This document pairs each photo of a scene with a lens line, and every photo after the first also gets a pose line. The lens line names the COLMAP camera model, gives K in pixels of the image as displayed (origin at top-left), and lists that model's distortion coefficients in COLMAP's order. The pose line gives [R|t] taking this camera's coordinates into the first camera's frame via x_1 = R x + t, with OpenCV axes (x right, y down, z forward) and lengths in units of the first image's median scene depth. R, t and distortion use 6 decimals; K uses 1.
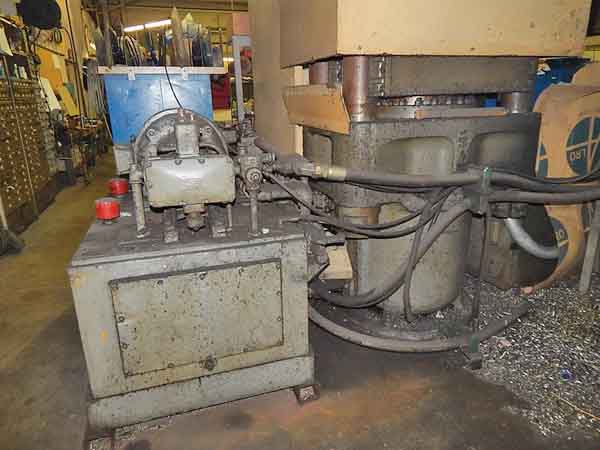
lens RADIAL K [[397.5, 0, 300.0], [0, 397.5, 225.0], [0, 0, 1]] dist [0.037642, -0.039017]
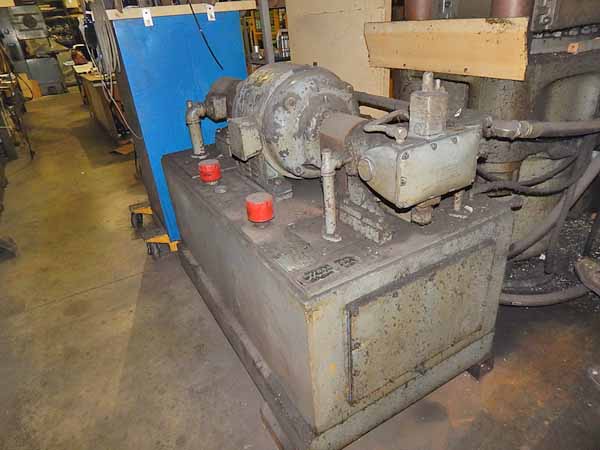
lens RADIAL K [[397.5, 0, 300.0], [0, 397.5, 225.0], [0, 0, 1]] dist [0.037642, -0.039017]
pose [[0.975406, -0.150706, 0.160846, -0.612543], [0.122890, 0.977620, 0.170757, -0.151089], [-0.182980, -0.146791, 0.972096, 0.243360]]
